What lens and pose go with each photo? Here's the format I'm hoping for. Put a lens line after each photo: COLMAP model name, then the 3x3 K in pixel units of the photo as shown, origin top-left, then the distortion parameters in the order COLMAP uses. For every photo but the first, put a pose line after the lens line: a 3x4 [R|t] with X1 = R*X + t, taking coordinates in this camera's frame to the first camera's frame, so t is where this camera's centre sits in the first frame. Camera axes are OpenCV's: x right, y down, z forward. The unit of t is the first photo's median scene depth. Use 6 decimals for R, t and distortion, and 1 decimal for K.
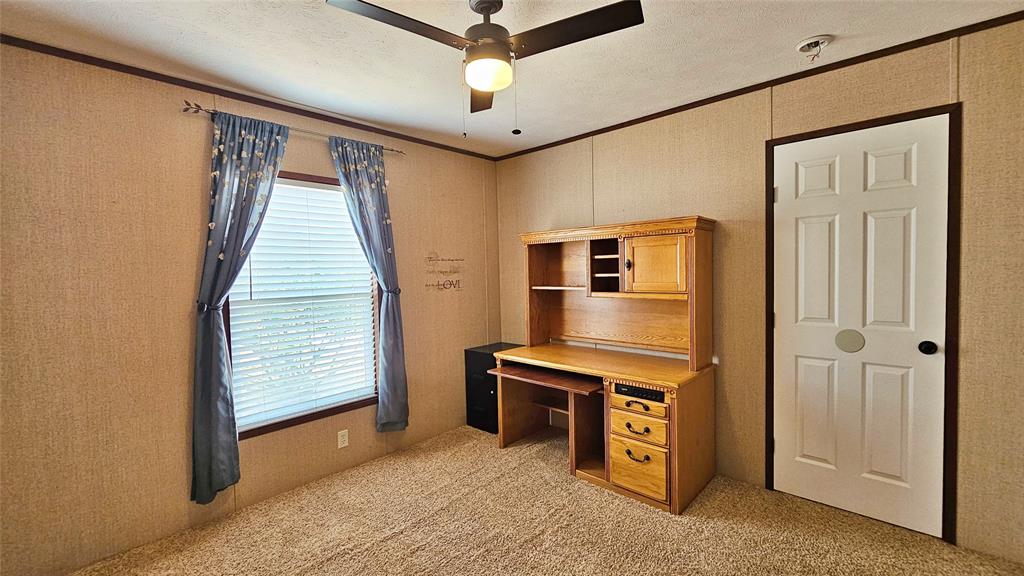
lens RADIAL K [[420.8, 0, 518.5], [0, 420.8, 284.3], [0, 0, 1]] dist [0.001231, 0.000047]
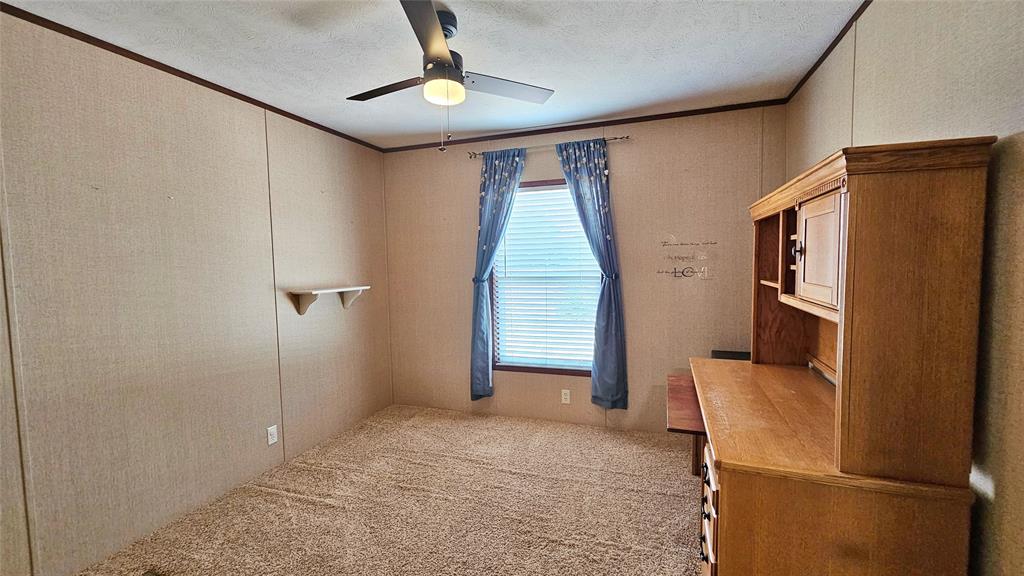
lens RADIAL K [[420.8, 0, 518.5], [0, 420.8, 284.3], [0, 0, 1]] dist [0.001231, 0.000047]
pose [[0.397031, 0.068213, -0.915267, 0.629683], [-0.022567, 0.997658, 0.064564, -0.028548], [0.917528, -0.004979, 0.397641, 0.414921]]
